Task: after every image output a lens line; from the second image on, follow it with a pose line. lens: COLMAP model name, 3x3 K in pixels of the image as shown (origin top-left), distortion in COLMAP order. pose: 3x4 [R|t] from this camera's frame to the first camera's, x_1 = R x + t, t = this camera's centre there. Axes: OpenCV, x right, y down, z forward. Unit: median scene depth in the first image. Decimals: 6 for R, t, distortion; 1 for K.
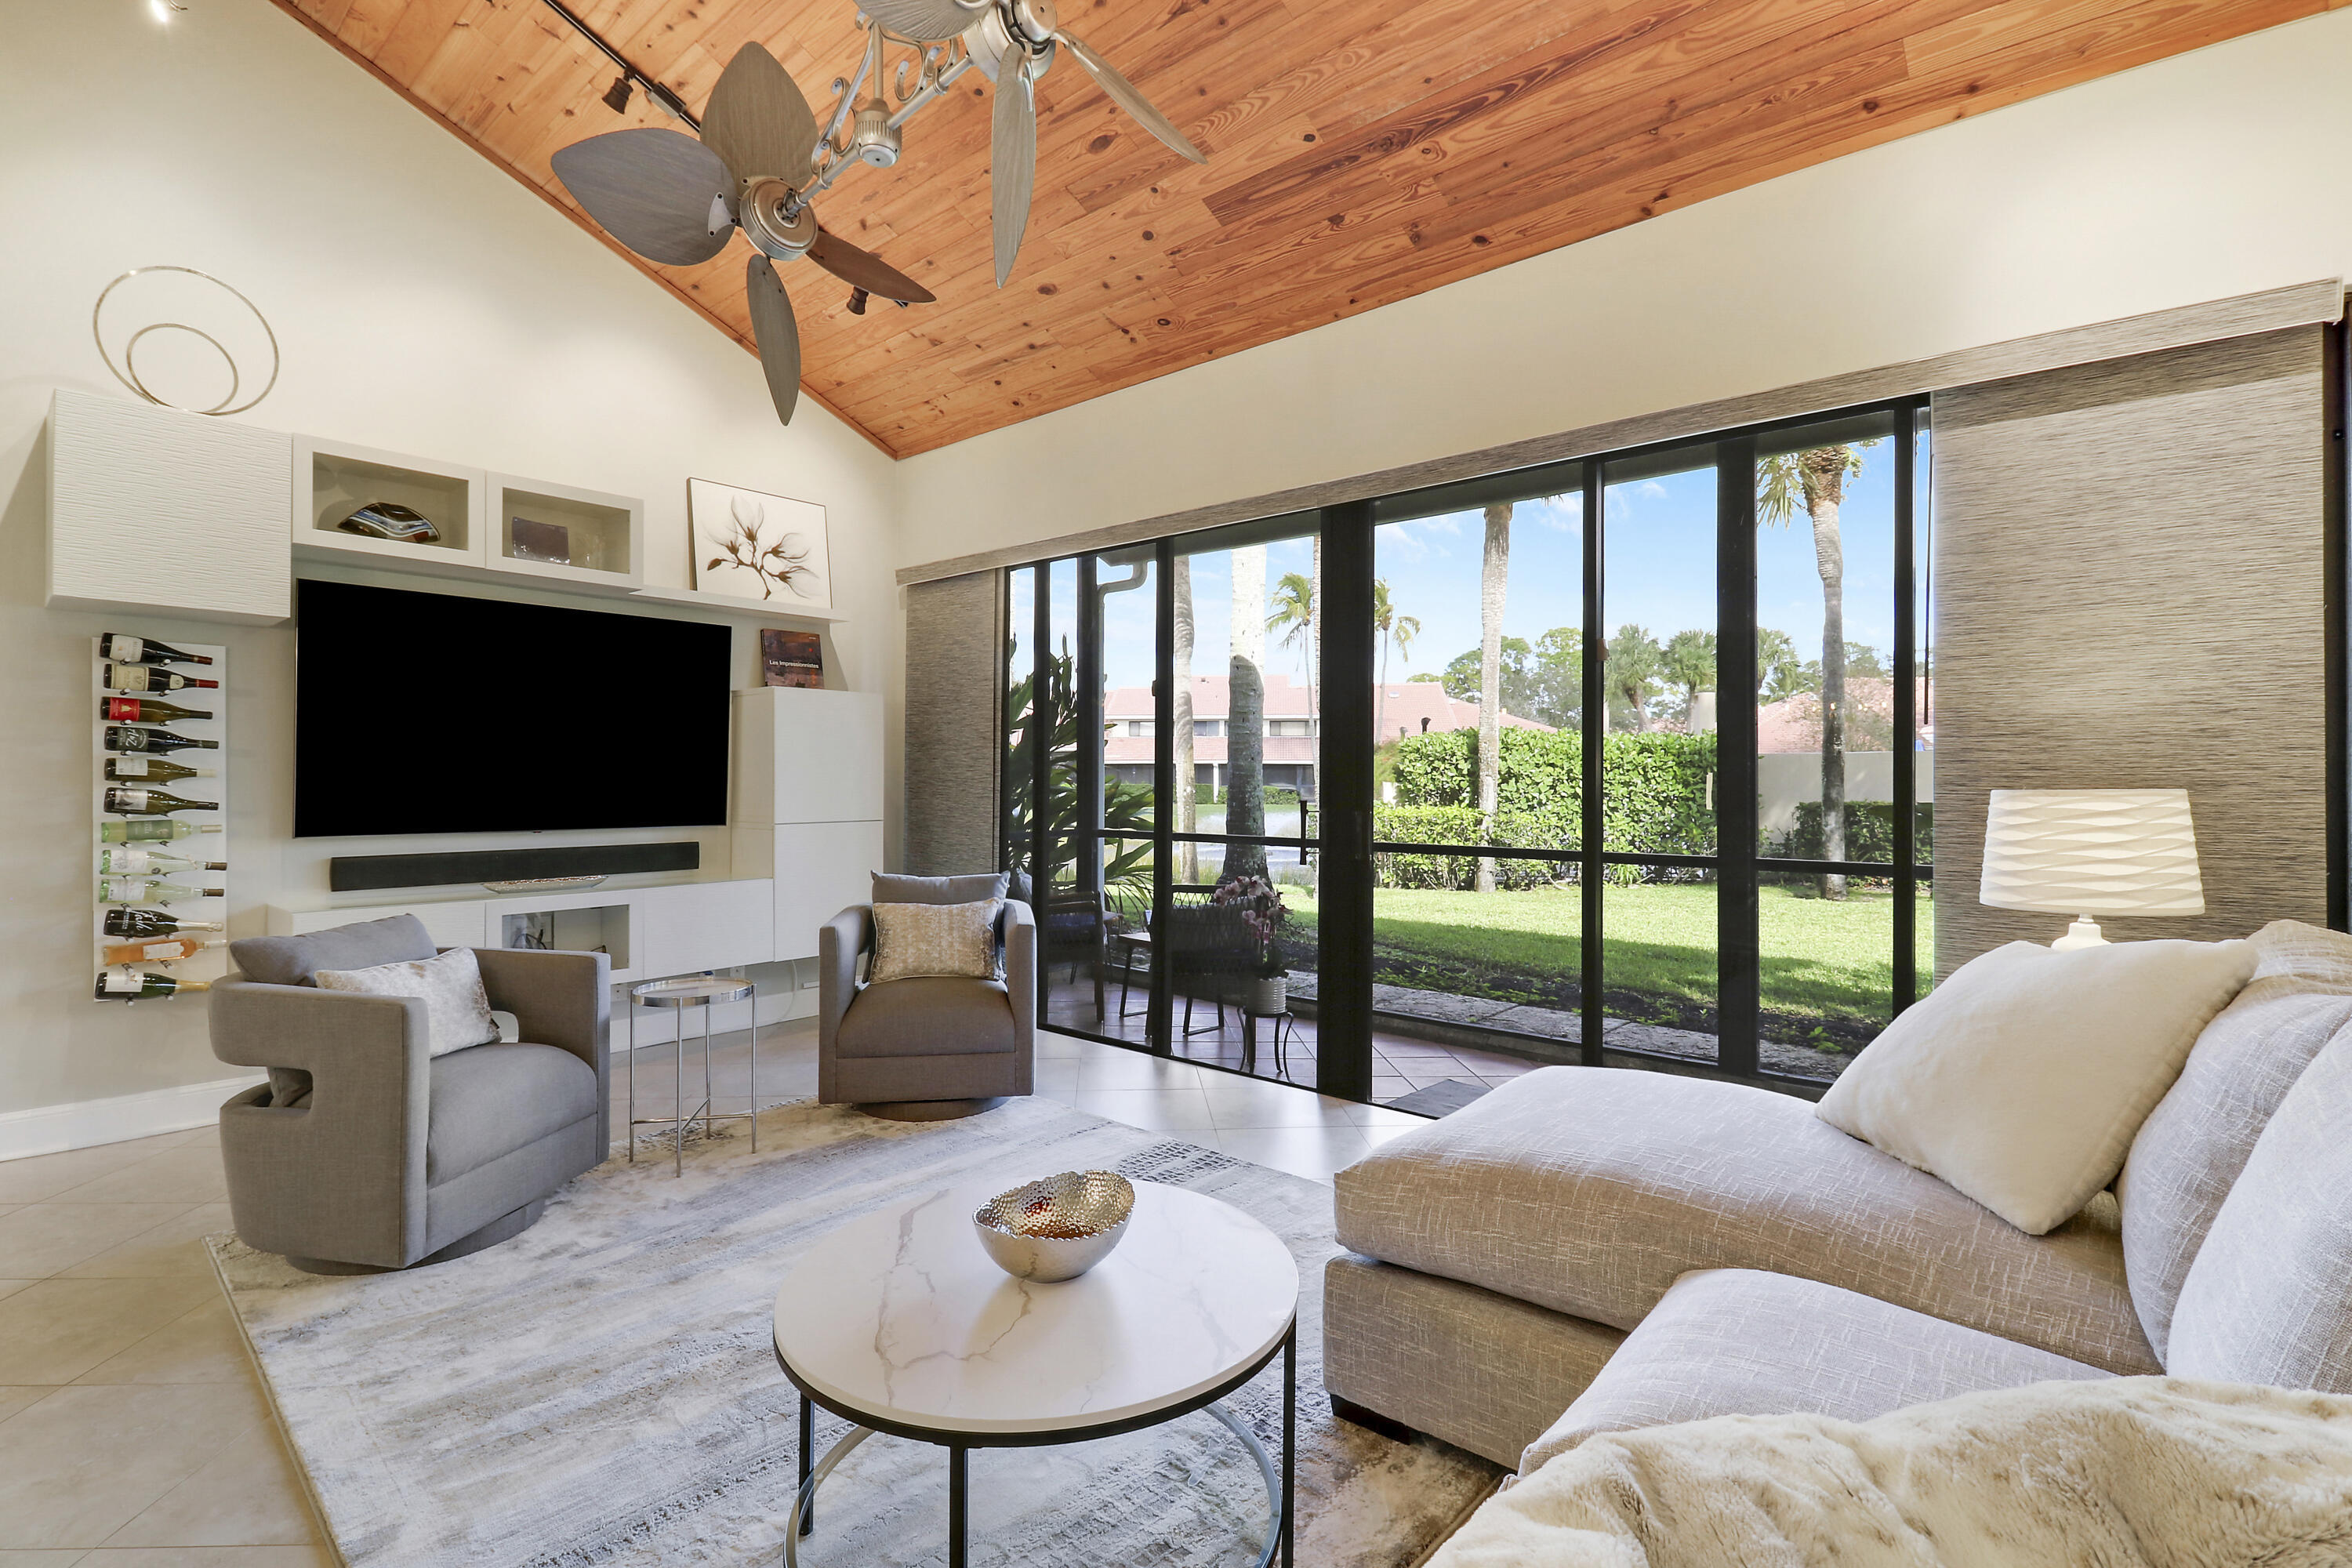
lens RADIAL K [[1098.5, 0, 1172.8], [0, 1098.5, 779.9], [0, 0, 1]] dist [0.007883, -0.013520]
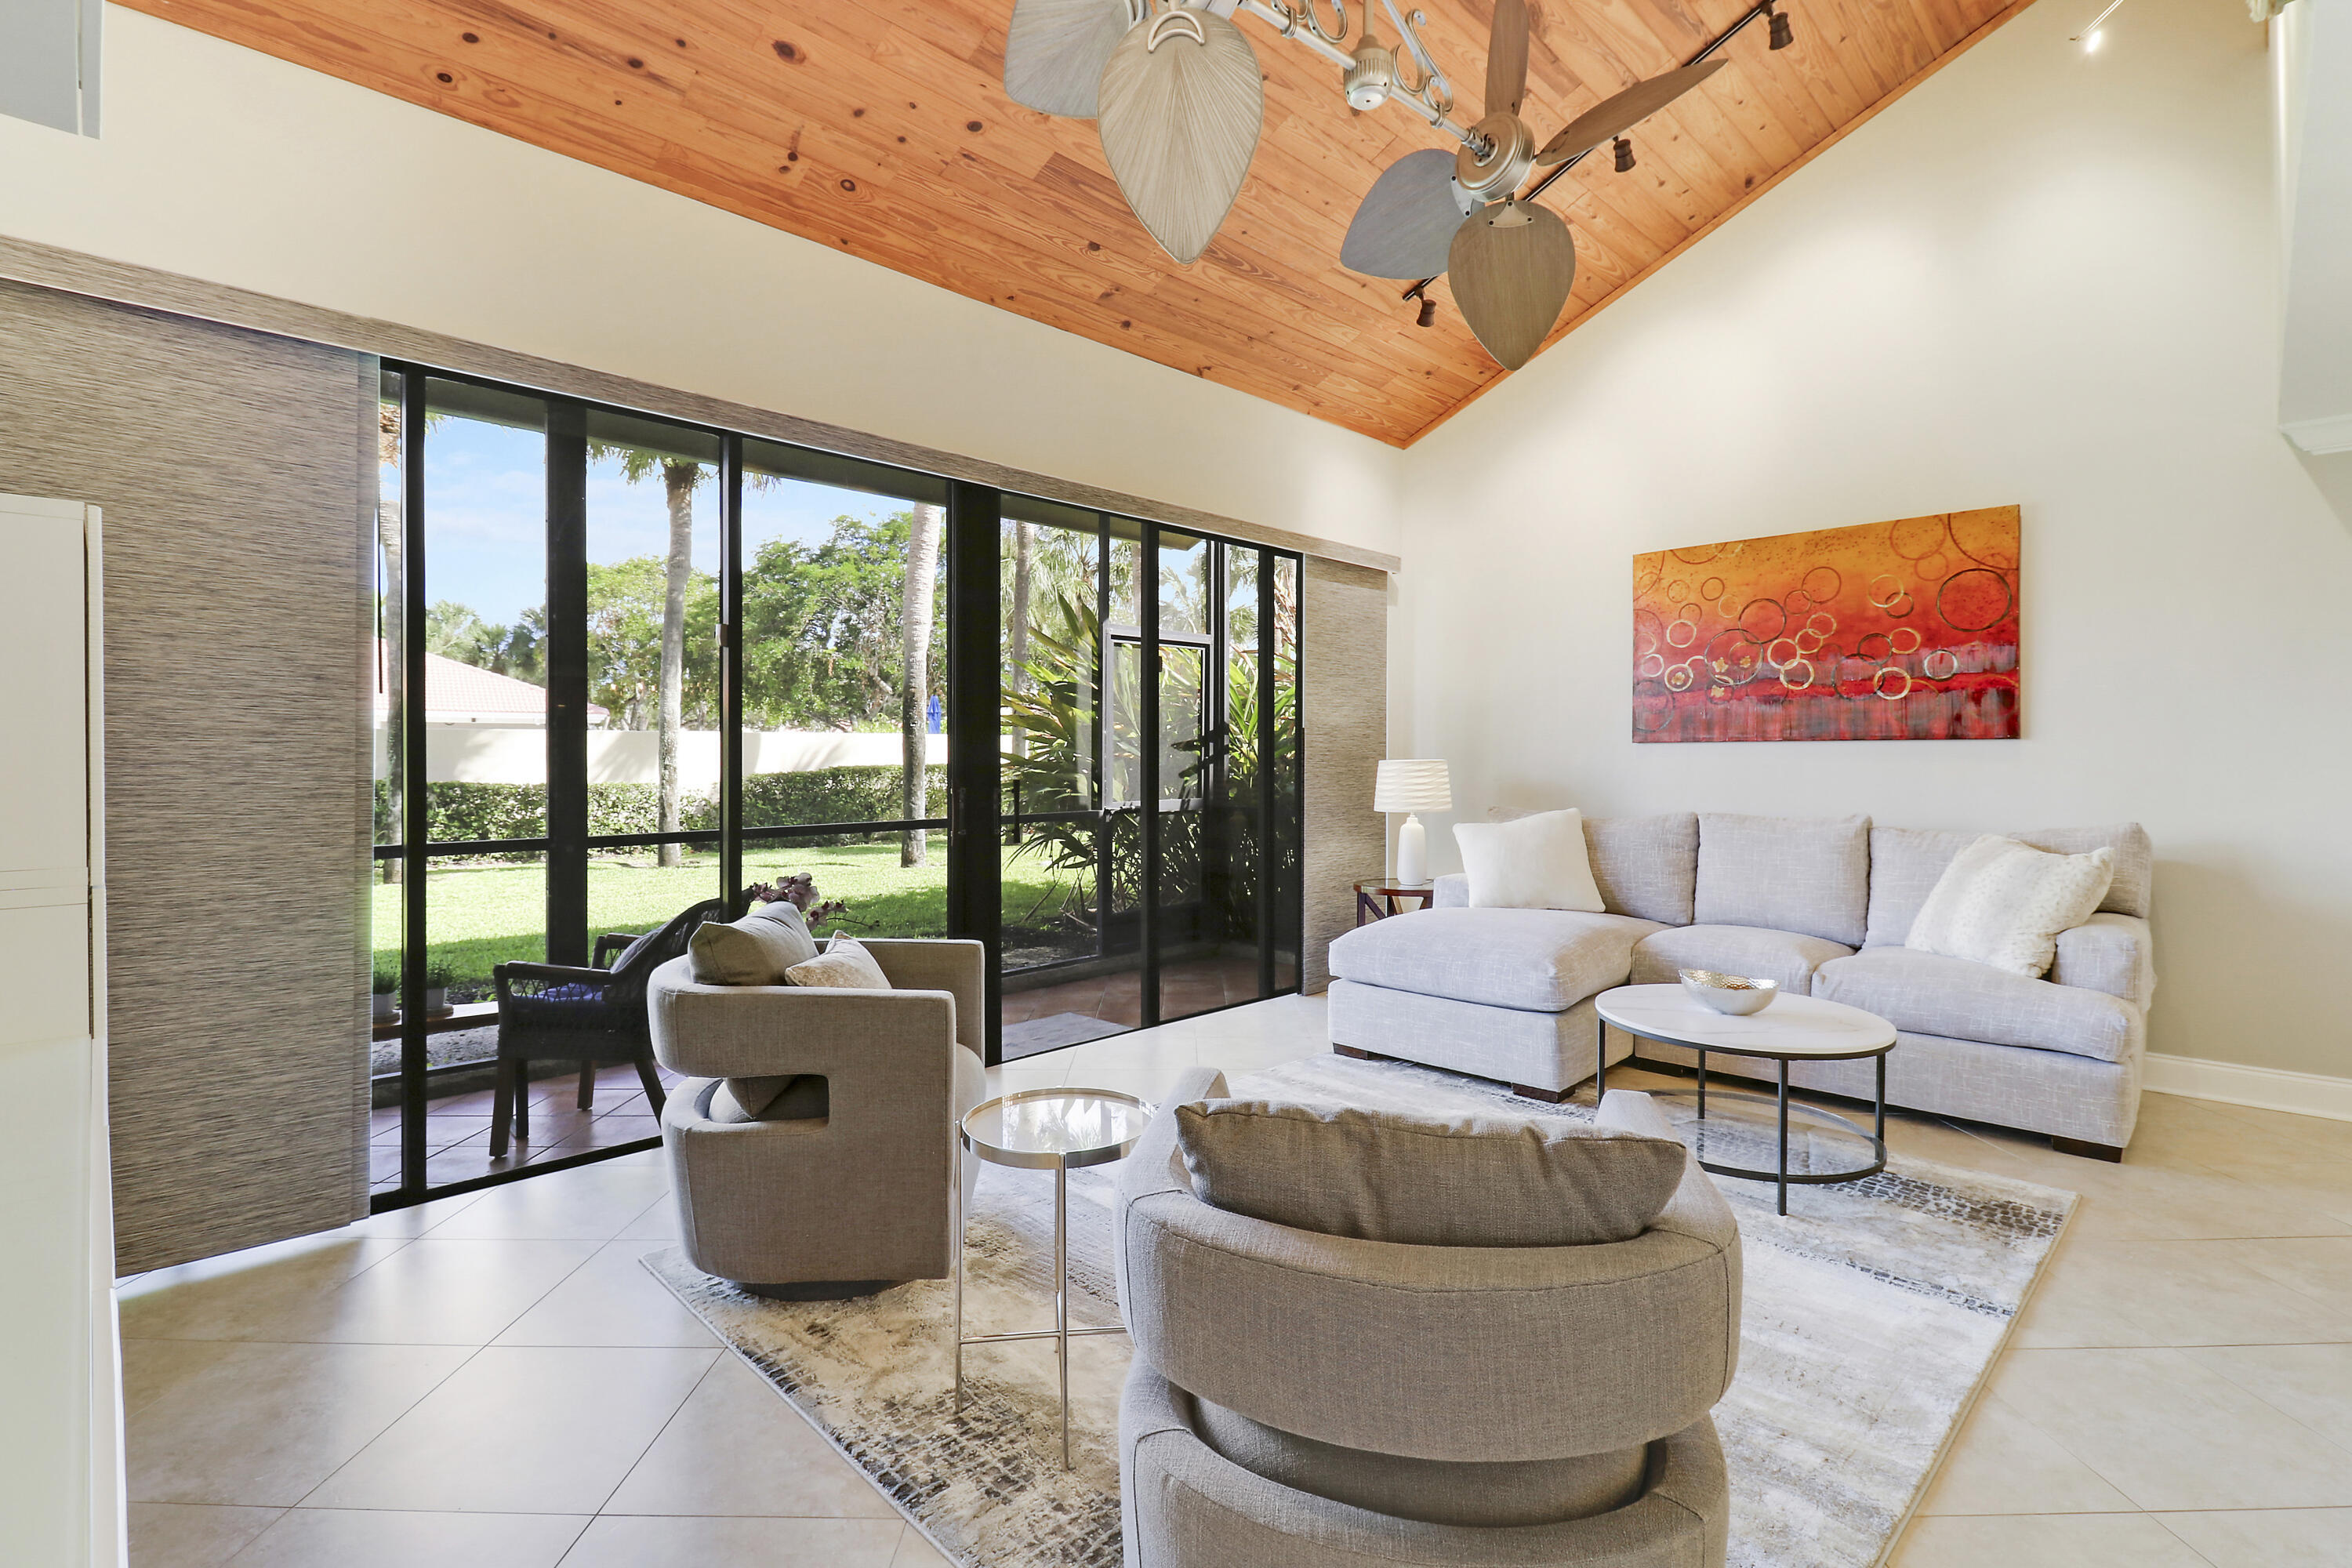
lens RADIAL K [[1098.5, 0, 1183.0], [0, 1098.5, 765.0], [0, 0, 1]] dist [0.007883, -0.013520]
pose [[0.058778, -0.008299, 0.998237, -0.597624], [0.003886, 0.999960, 0.008084, -0.000865], [-0.998264, 0.003404, 0.058808, 0.535441]]
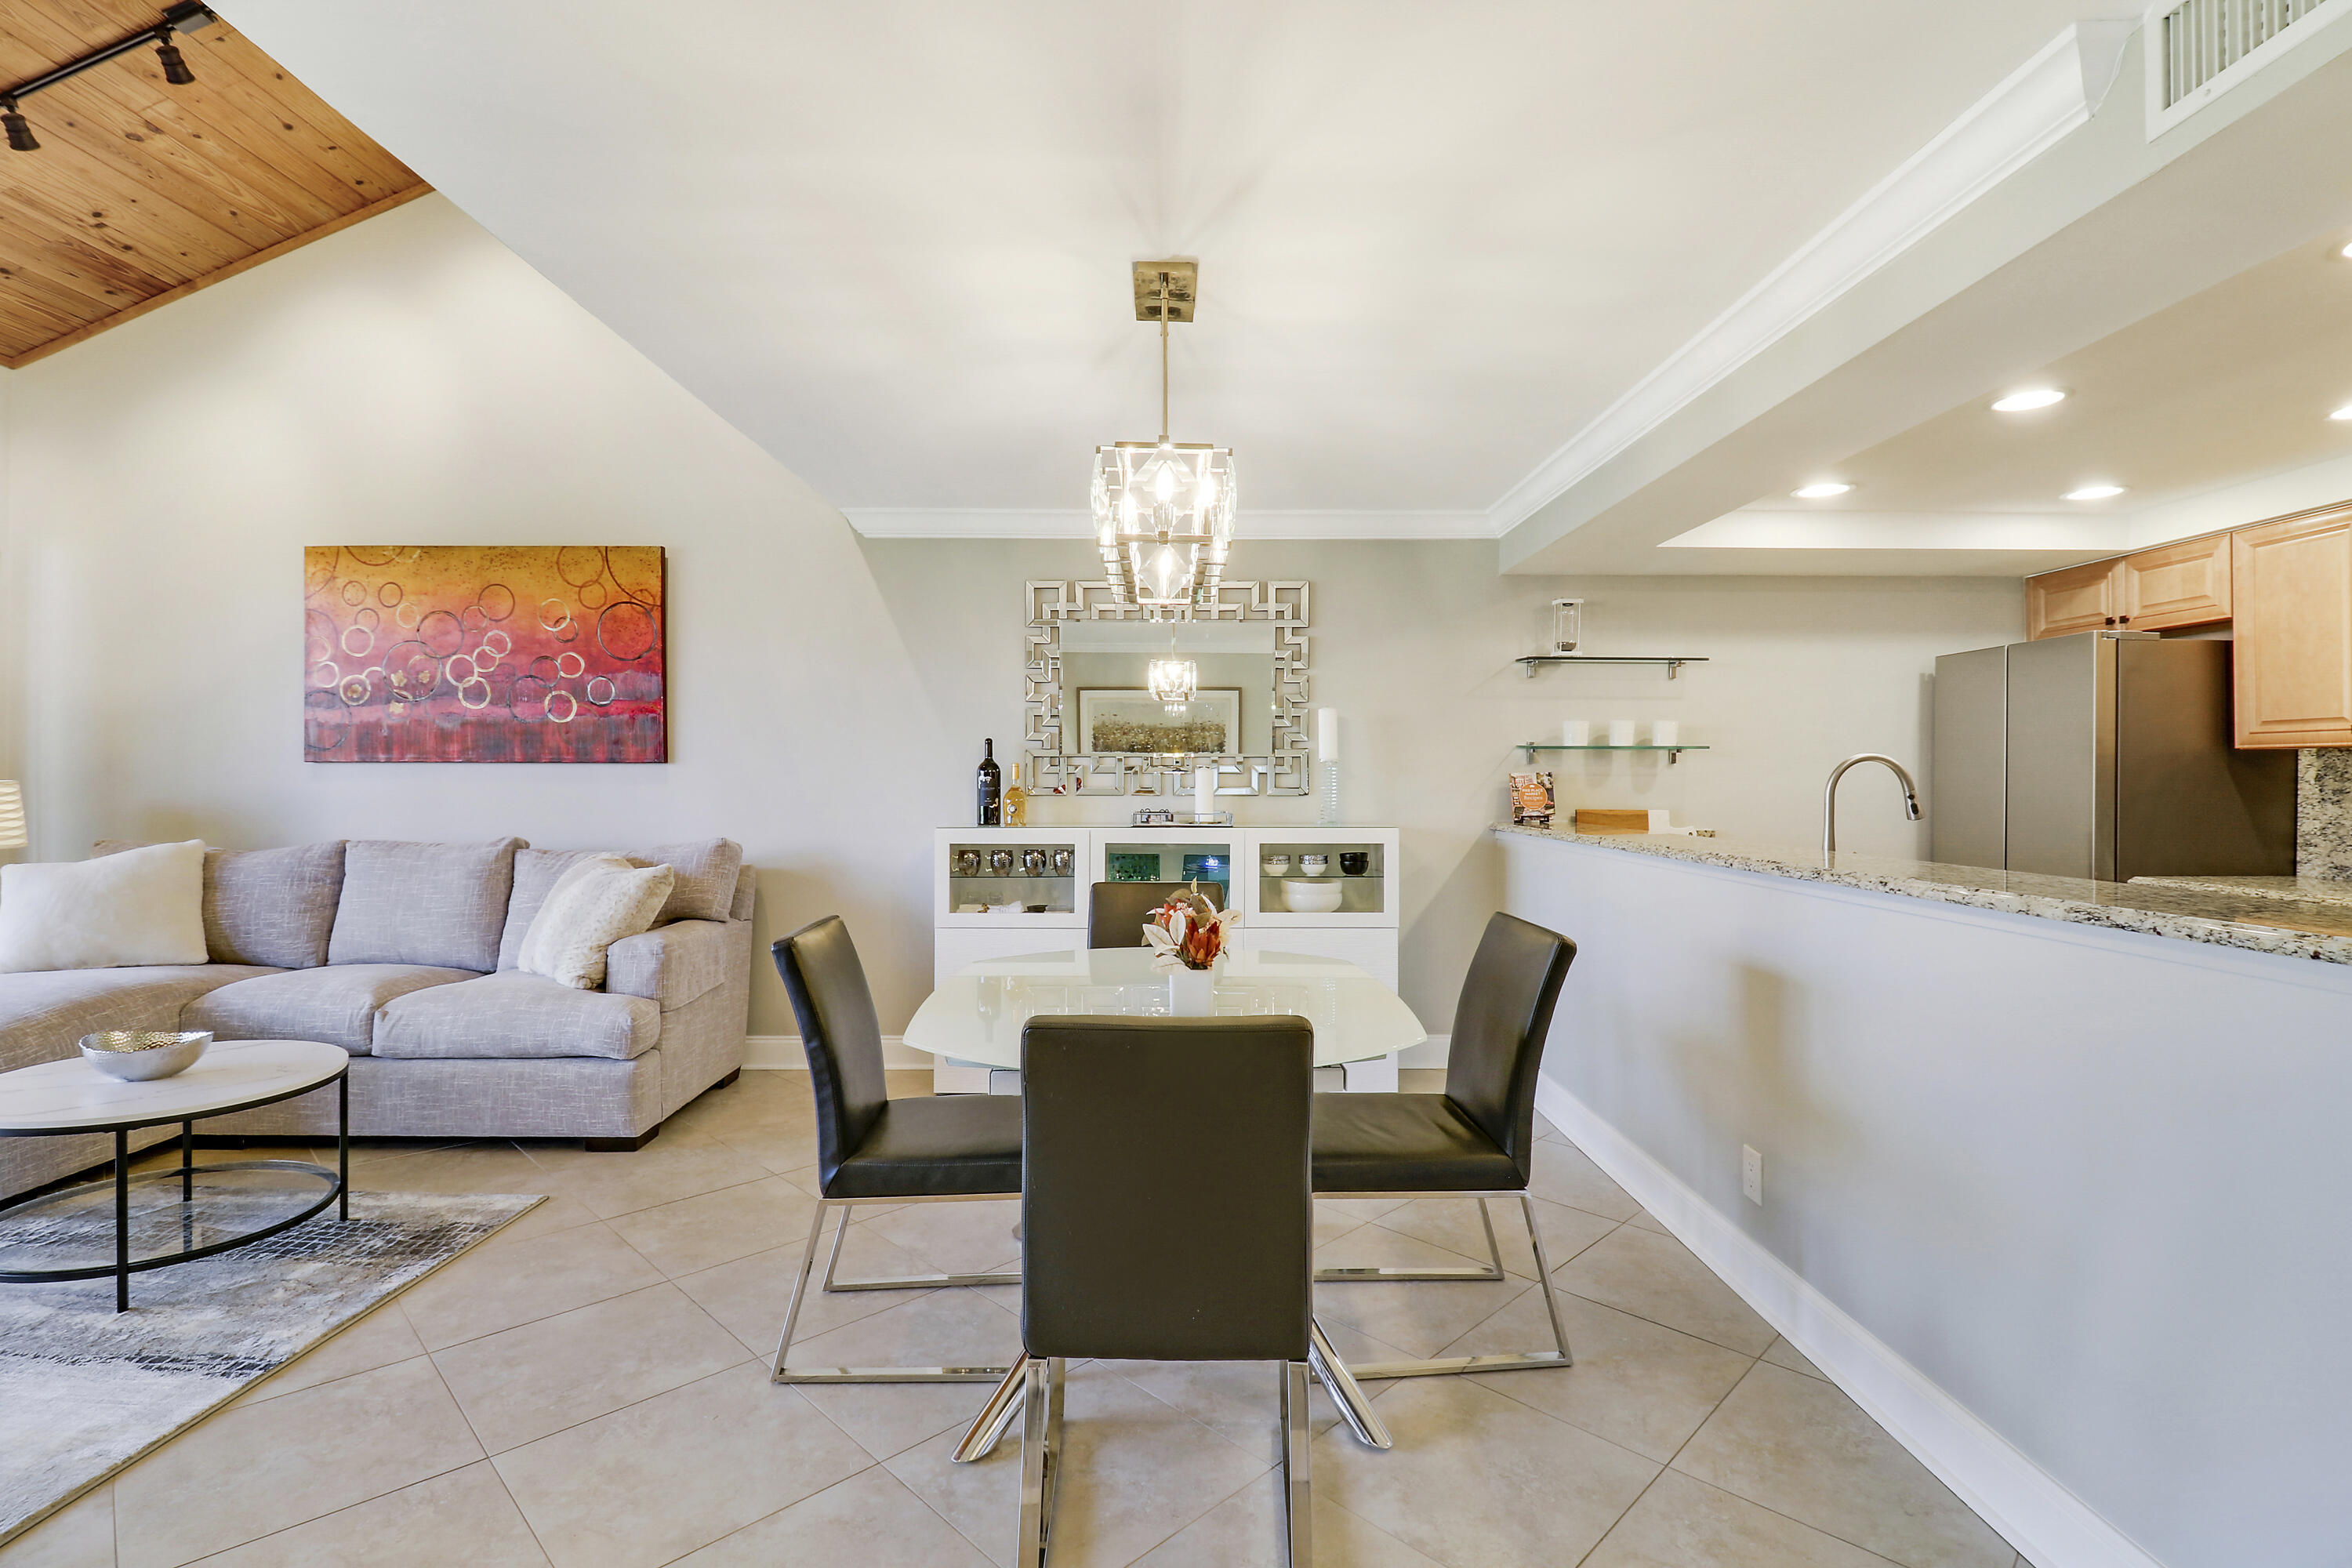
lens RADIAL K [[1098.5, 0, 1171.7], [0, 1098.5, 775.1], [0, 0, 1]] dist [0.007883, -0.013520]
pose [[-0.658495, 0.001310, 0.752584, -0.671573], [-0.001371, 0.999995, -0.002940, 0.000379], [-0.752584, -0.002968, -0.658489, 0.270040]]
